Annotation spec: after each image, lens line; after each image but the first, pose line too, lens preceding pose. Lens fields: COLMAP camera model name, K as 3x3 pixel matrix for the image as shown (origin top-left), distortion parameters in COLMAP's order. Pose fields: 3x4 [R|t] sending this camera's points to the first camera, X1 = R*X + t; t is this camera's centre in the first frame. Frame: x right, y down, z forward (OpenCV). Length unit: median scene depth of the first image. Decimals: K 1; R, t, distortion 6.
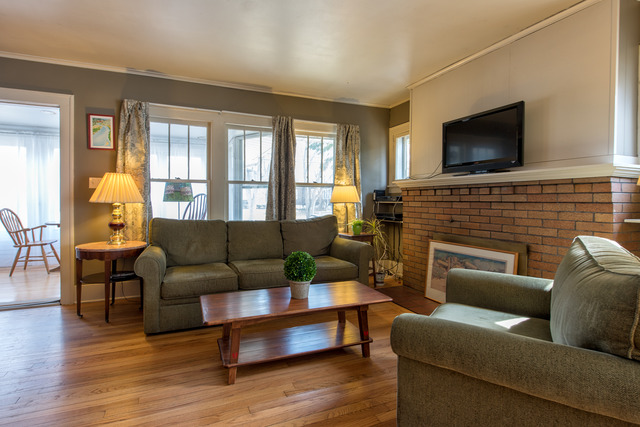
lens RADIAL K [[327.7, 0, 321.5], [0, 327.7, 207.7], [0, 0, 1]] dist [0.004485, 0.000235]
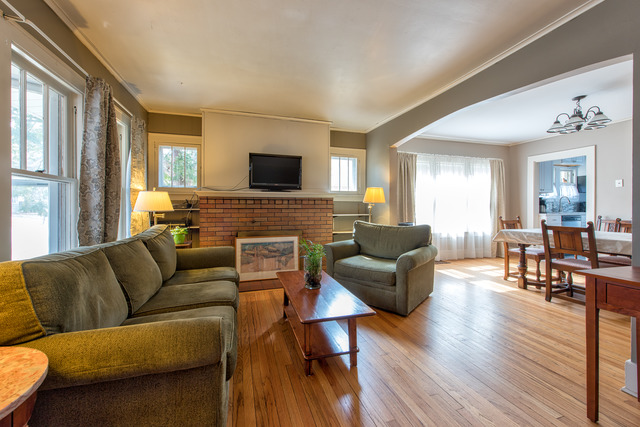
lens RADIAL K [[255.6, 0, 320.7], [0, 255.6, 210.2], [0, 0, 1]] dist [0.001044, -0.000015]
pose [[0.071981, -0.012275, 0.997330, -0.685538], [0.023957, 0.999657, 0.010575, -0.015347], [-0.997118, 0.023132, 0.072250, 0.602482]]
